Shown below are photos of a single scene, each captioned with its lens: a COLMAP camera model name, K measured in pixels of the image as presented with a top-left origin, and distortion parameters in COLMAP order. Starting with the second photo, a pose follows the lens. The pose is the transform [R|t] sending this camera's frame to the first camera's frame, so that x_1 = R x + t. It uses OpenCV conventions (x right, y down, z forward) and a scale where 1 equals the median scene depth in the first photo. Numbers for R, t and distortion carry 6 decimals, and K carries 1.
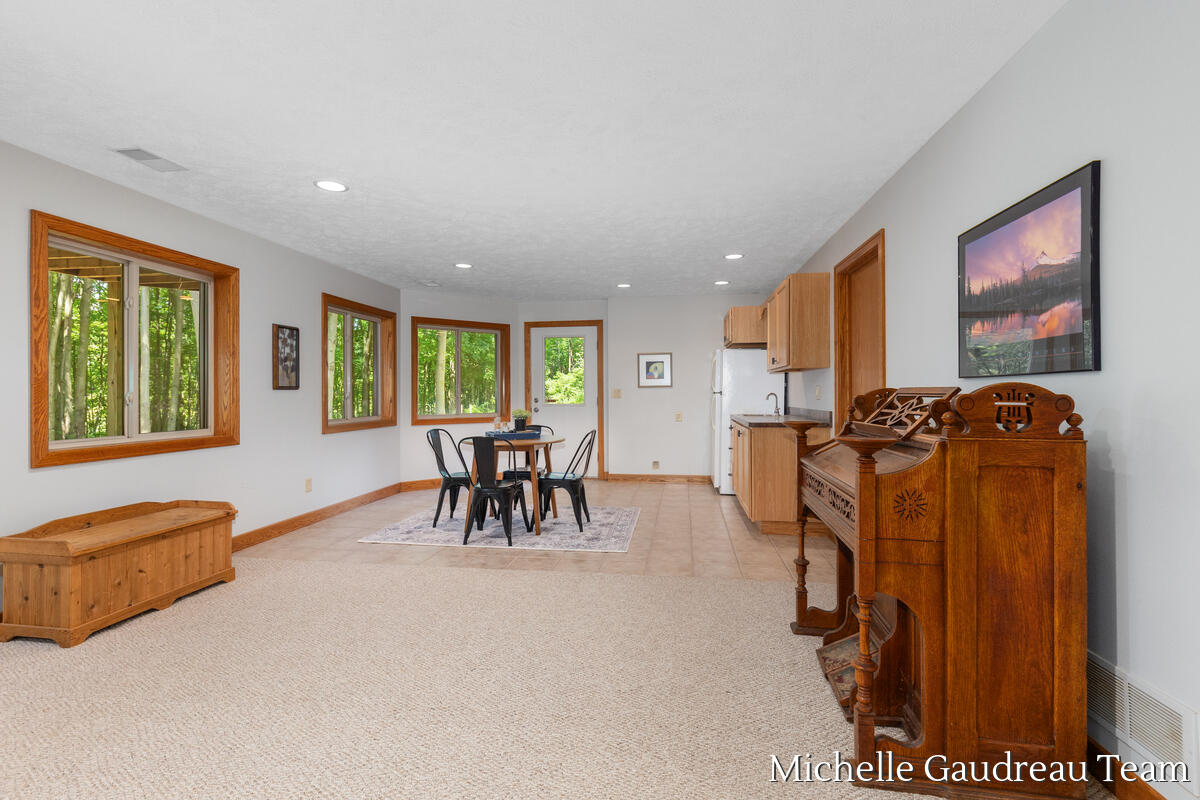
lens RADIAL K [[553.4, 0, 603.8], [0, 553.4, 395.2], [0, 0, 1]] dist [0.003620, 0.000441]
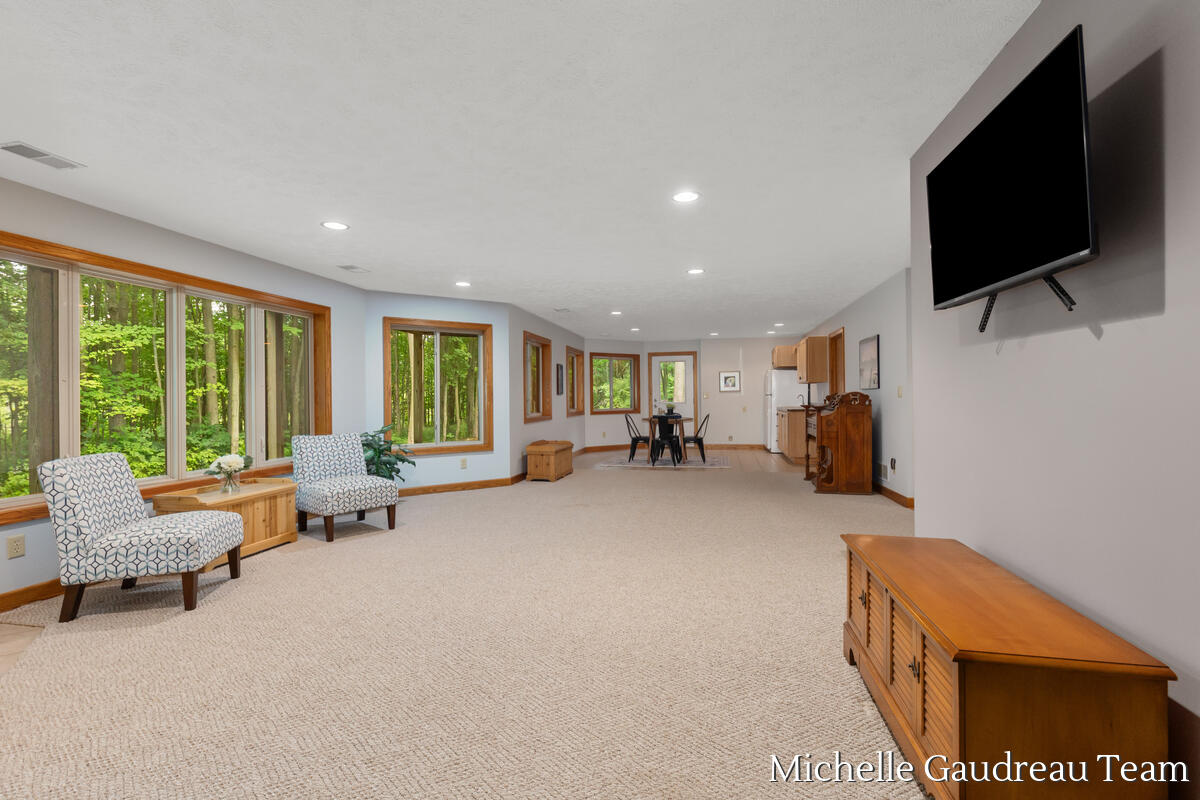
lens RADIAL K [[553.4, 0, 603.3], [0, 553.4, 395.9], [0, 0, 1]] dist [0.003620, 0.000441]
pose [[0.997910, -0.007253, -0.064203, -0.207520], [0.006942, 0.999963, -0.005067, 0.004258], [0.064237, 0.004611, 0.997924, -0.790467]]
